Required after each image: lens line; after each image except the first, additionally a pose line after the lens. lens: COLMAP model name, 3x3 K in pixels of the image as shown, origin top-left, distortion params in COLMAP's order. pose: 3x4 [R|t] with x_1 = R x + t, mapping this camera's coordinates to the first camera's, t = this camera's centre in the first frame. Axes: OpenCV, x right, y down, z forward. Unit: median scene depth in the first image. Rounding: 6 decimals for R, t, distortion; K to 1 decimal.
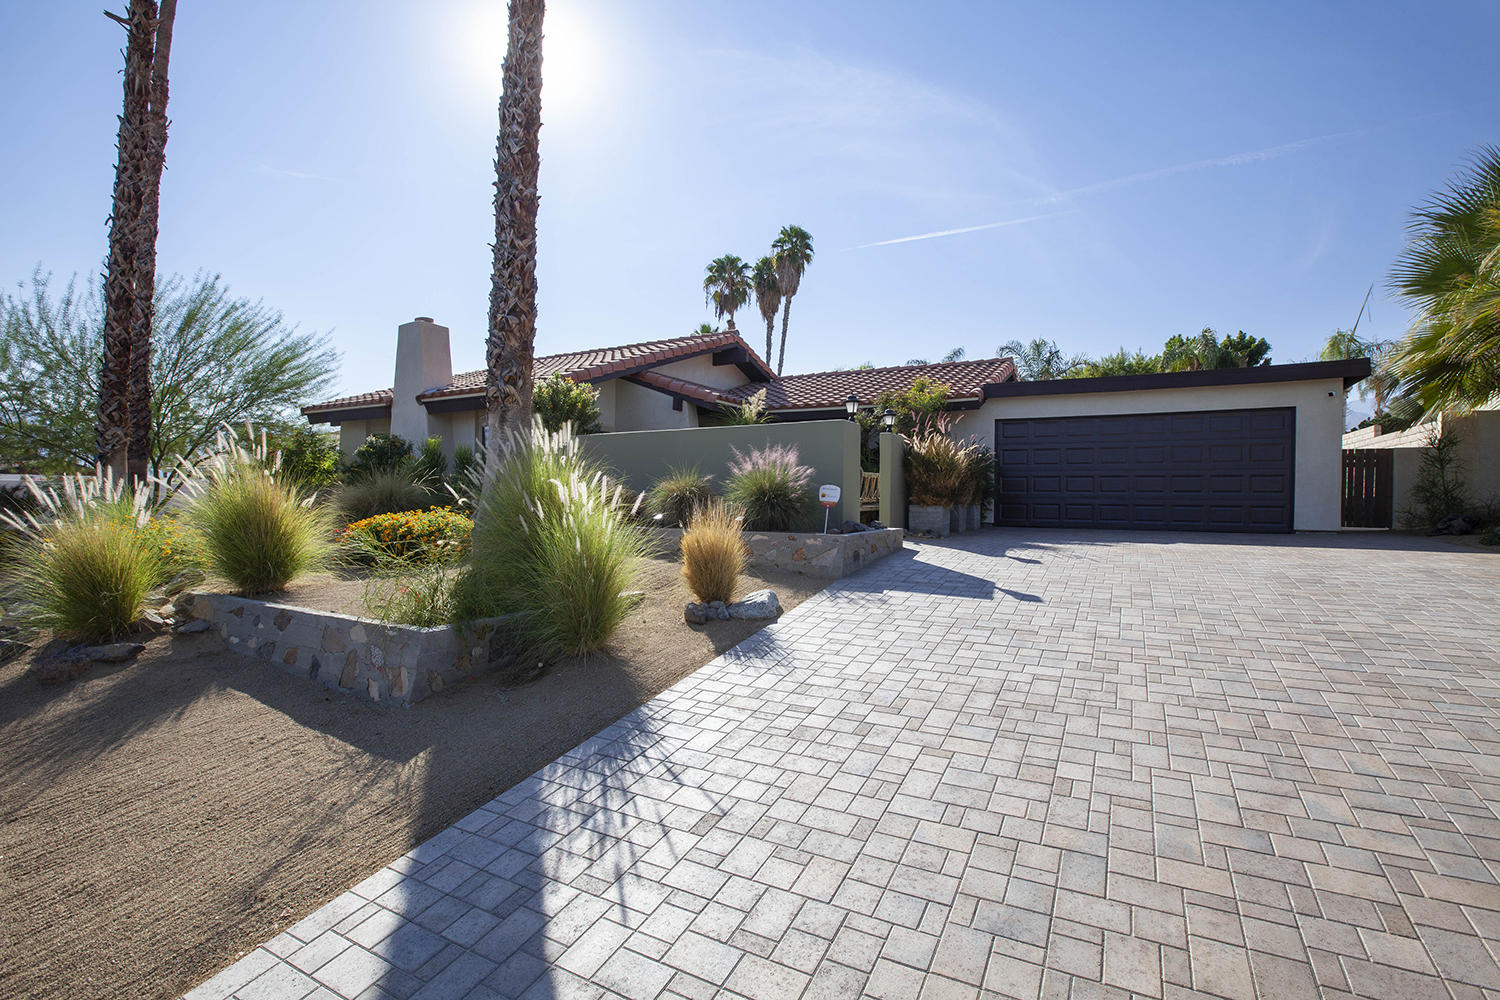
lens RADIAL K [[687.5, 0, 751.6], [0, 687.5, 504.4], [0, 0, 1]] dist [-0.056057, 0.019337]
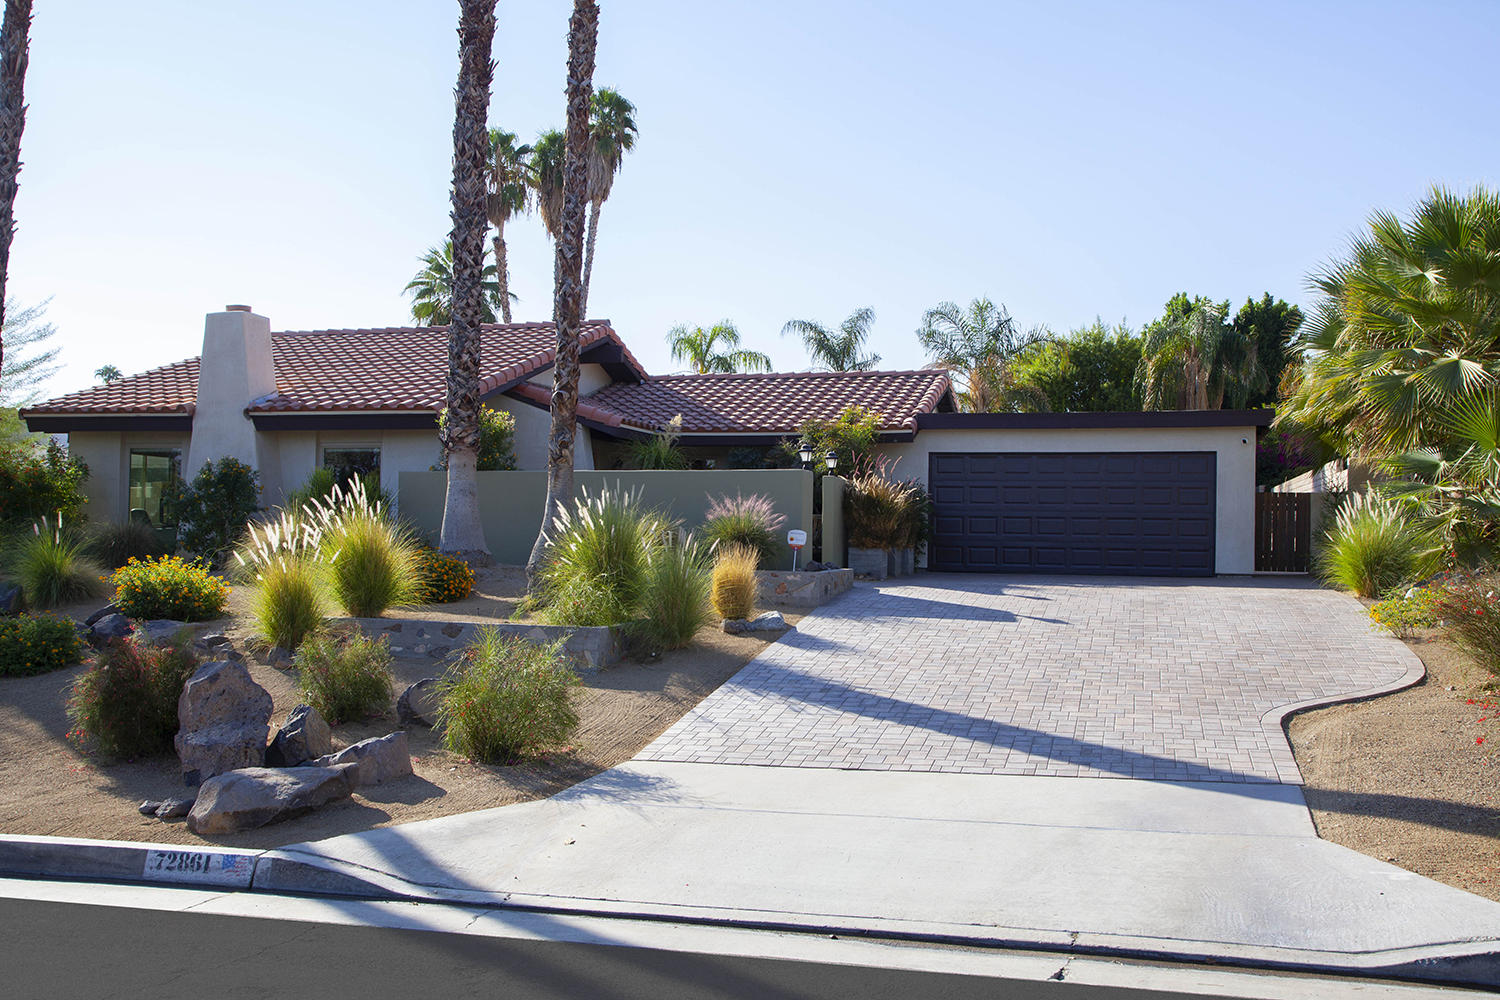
lens RADIAL K [[1454.5, 0, 756.6], [0, 1454.5, 505.4], [0, 0, 1]] dist [0.001571, 0.001135]
pose [[0.971335, 0.009870, 0.237509, -0.259298], [-0.003334, 0.999605, -0.027909, -0.000687], [-0.237691, 0.026317, 0.970984, -0.655716]]
